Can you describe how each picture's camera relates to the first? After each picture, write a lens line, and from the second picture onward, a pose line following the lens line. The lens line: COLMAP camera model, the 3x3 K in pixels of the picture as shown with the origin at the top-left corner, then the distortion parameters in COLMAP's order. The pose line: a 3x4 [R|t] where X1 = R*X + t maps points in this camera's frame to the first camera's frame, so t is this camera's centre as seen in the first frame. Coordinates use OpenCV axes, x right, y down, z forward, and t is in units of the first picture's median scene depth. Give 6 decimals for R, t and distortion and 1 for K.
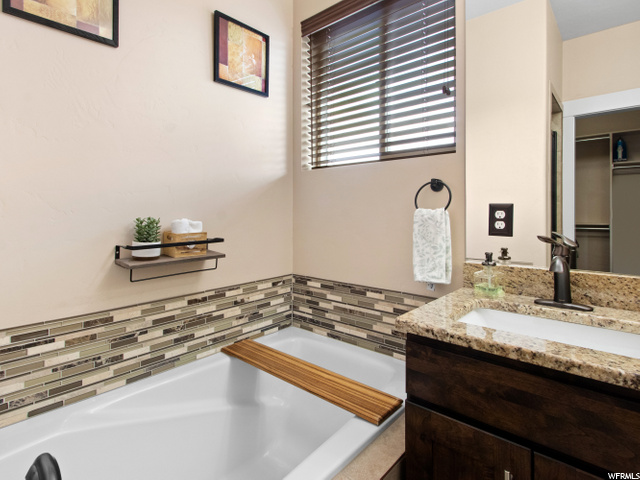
lens RADIAL K [[345.1, 0, 326.7], [0, 345.1, 213.5], [0, 0, 1]] dist [0.005007, -0.000224]
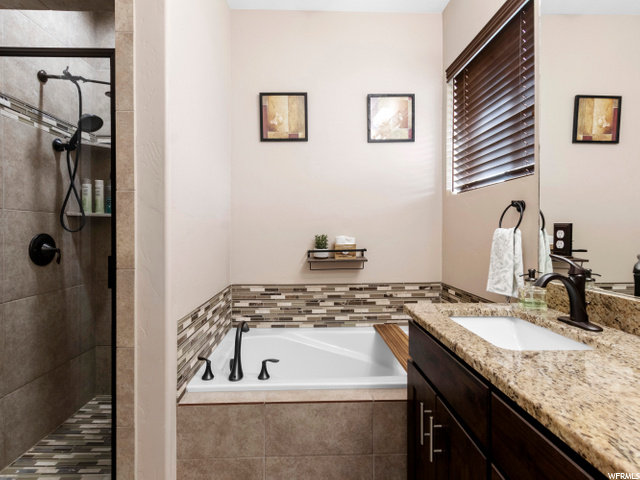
lens RADIAL K [[345.1, 0, 320.3], [0, 345.1, 238.9], [0, 0, 1]] dist [0.005007, -0.000224]
pose [[0.689016, 0.015232, -0.724586, 0.681193], [0.001946, 0.999737, 0.022867, -0.006782], [0.724743, -0.017166, 0.688805, -0.187607]]
